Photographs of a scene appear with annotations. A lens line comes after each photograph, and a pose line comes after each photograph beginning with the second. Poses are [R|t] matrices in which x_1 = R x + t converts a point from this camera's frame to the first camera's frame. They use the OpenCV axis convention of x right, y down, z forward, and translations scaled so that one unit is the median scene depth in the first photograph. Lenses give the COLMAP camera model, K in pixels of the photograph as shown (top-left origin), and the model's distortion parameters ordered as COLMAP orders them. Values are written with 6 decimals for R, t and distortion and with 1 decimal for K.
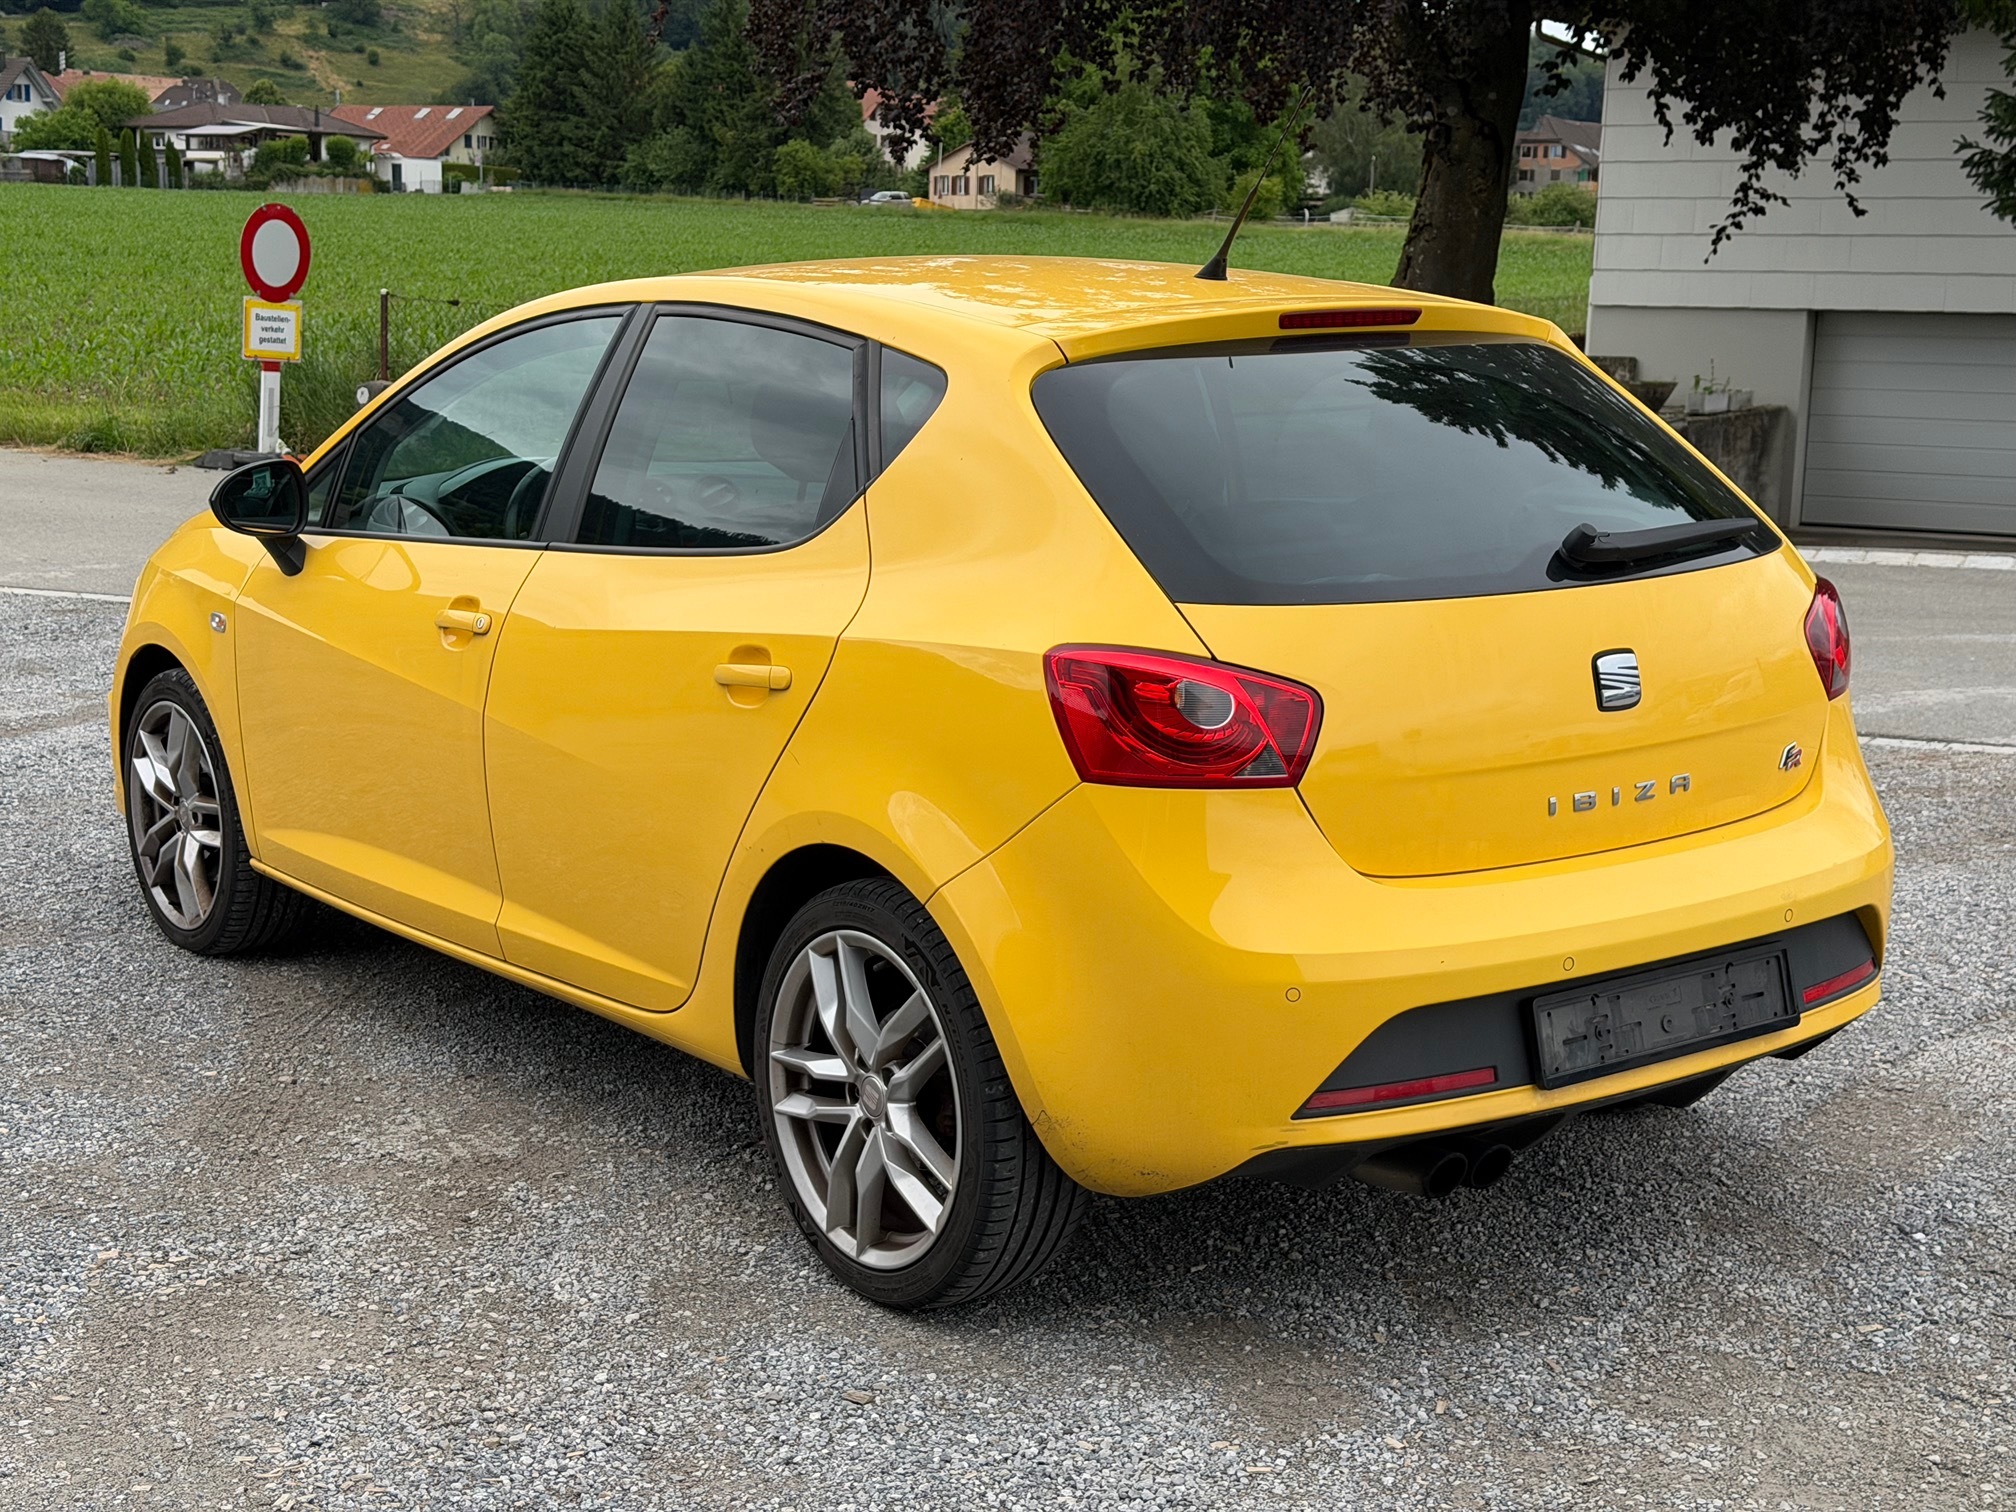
lens RADIAL K [[2842.3, 0, 1008.0], [0, 2842.3, 756.0], [0, 0, 1]] dist [0.130995, -0.203286]
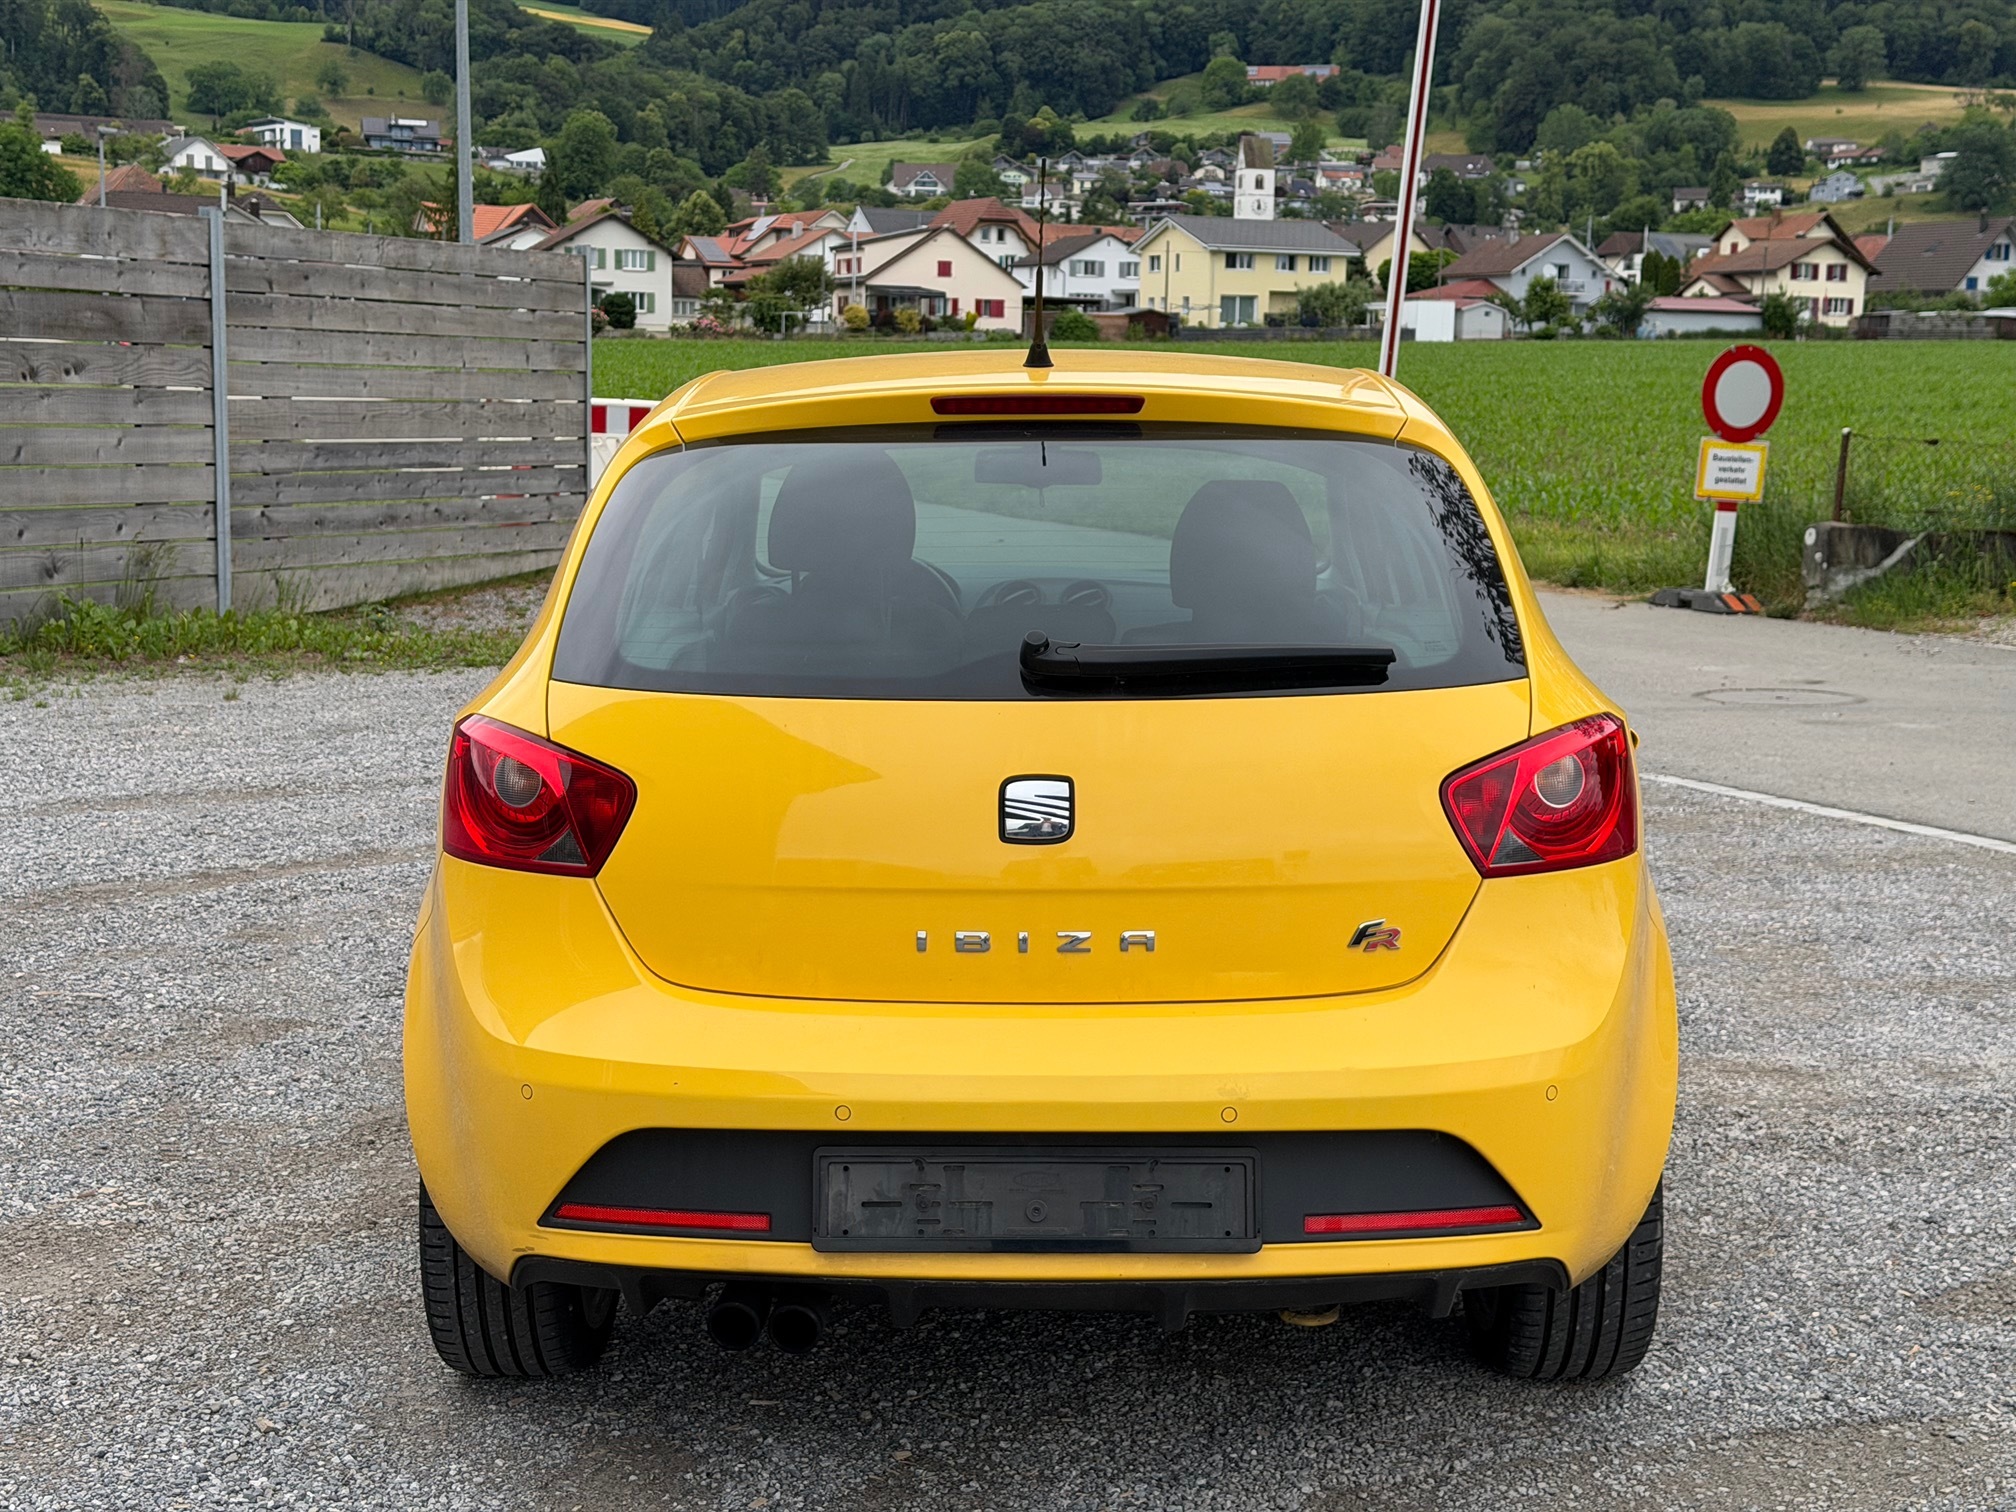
lens RADIAL K [[2811.6, 0, 1001.9], [0, 2811.6, 809.4], [0, 0, 1]] dist [0.115127, -0.118736]
pose [[0.765250, 0.086600, -0.637881, 0.191180], [-0.108788, 0.994055, 0.004445, -0.007493], [0.634474, 0.065992, 0.770122, 0.084502]]
